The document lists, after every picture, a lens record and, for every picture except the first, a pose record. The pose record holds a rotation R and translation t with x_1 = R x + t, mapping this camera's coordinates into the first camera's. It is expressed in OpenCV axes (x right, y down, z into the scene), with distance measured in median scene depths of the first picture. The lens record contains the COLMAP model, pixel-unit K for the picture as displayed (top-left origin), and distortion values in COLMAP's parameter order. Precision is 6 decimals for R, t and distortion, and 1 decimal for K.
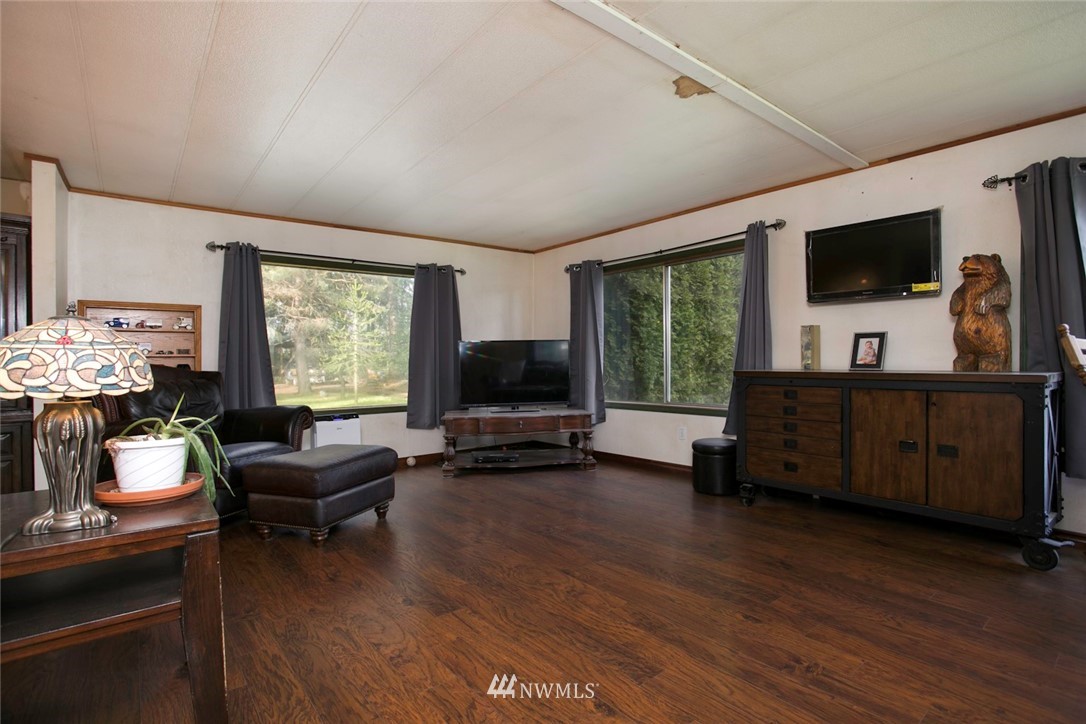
lens RADIAL K [[529.7, 0, 543.0], [0, 529.7, 362.0], [0, 0, 1]] dist [-0.084410, 0.038974]
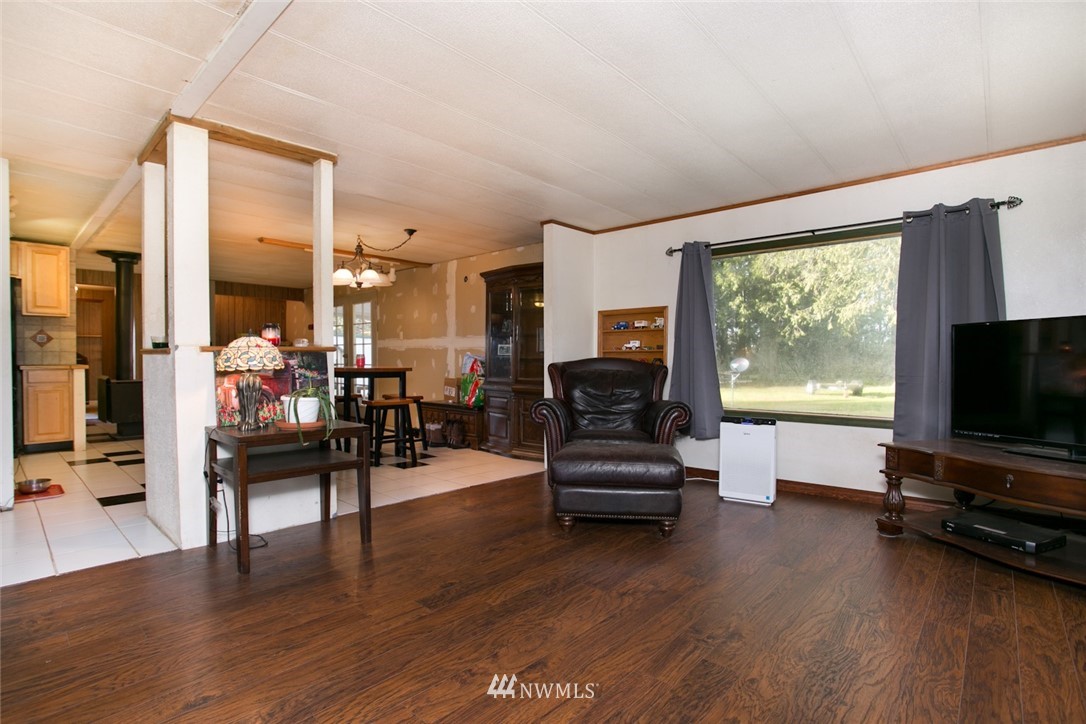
lens RADIAL K [[529.7, 0, 543.0], [0, 529.7, 362.0], [0, 0, 1]] dist [-0.084410, 0.038974]
pose [[0.150317, 0.017688, -0.988480, 0.782726], [-0.006167, 0.999837, 0.016953, -0.009408], [0.988619, 0.003547, 0.150402, 0.998254]]
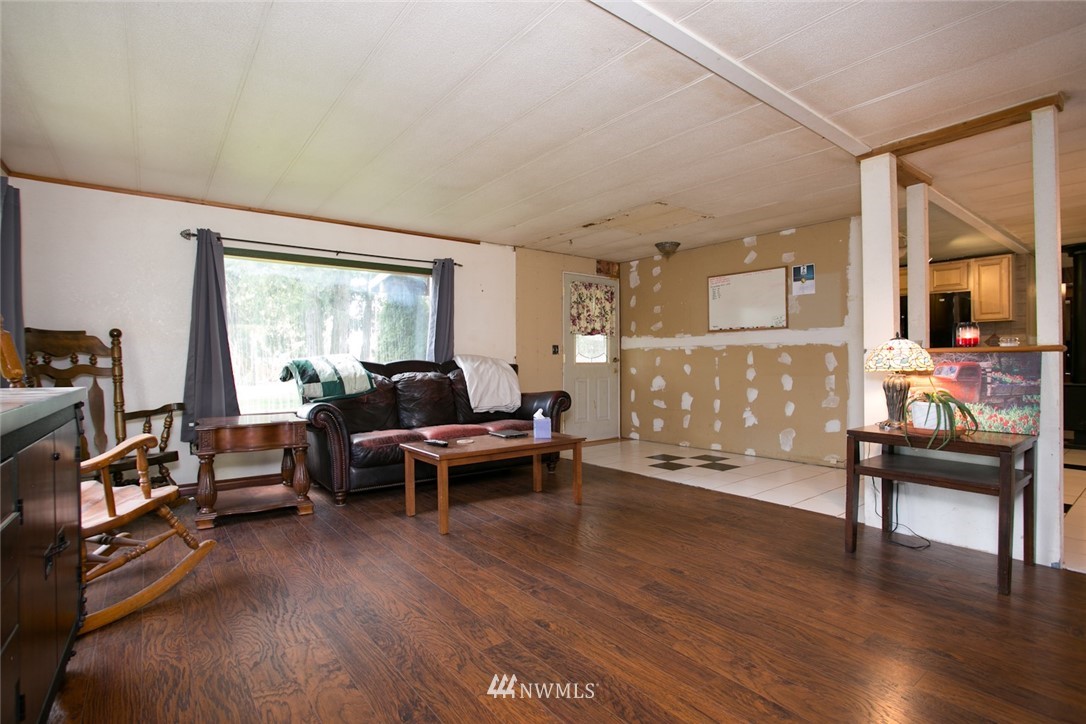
lens RADIAL K [[529.7, 0, 543.0], [0, 529.7, 362.0], [0, 0, 1]] dist [-0.084410, 0.038974]
pose [[-0.999719, 0.012575, 0.020082, 0.333014], [0.012718, 0.999894, 0.007034, -0.008457], [-0.019991, 0.007287, -0.999774, 1.753486]]
